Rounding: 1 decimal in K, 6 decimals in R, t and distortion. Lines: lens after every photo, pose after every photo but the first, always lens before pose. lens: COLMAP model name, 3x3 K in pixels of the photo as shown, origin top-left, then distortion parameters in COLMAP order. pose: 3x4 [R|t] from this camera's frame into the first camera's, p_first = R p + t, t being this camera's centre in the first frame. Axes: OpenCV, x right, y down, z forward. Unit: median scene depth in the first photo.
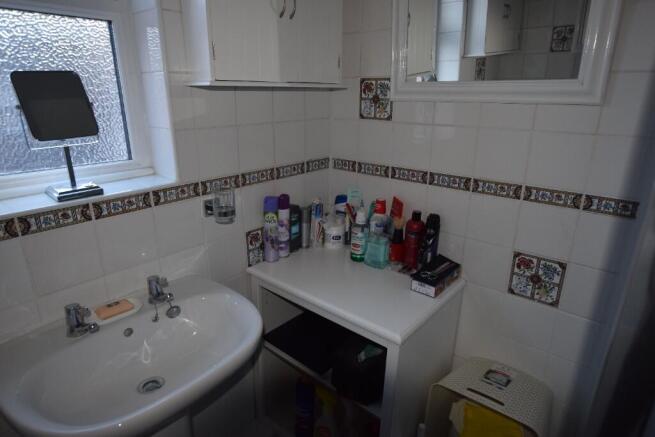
lens RADIAL K [[397.0, 0, 324.7], [0, 397.0, 218.9], [0, 0, 1]] dist [-0.002865, 0.003228]
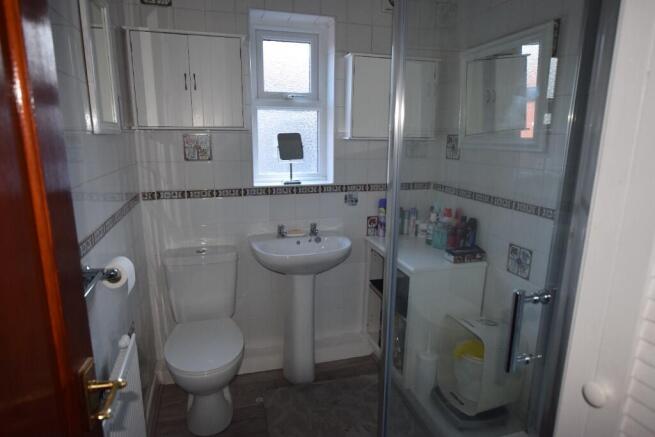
lens RADIAL K [[397.0, 0, 324.7], [0, 397.0, 218.9], [0, 0, 1]] dist [-0.002865, 0.003228]
pose [[0.835620, 0.118541, -0.536365, 0.707682], [-0.177186, 0.982412, -0.058922, 0.213909], [0.519947, 0.144273, 0.841927, -0.729348]]
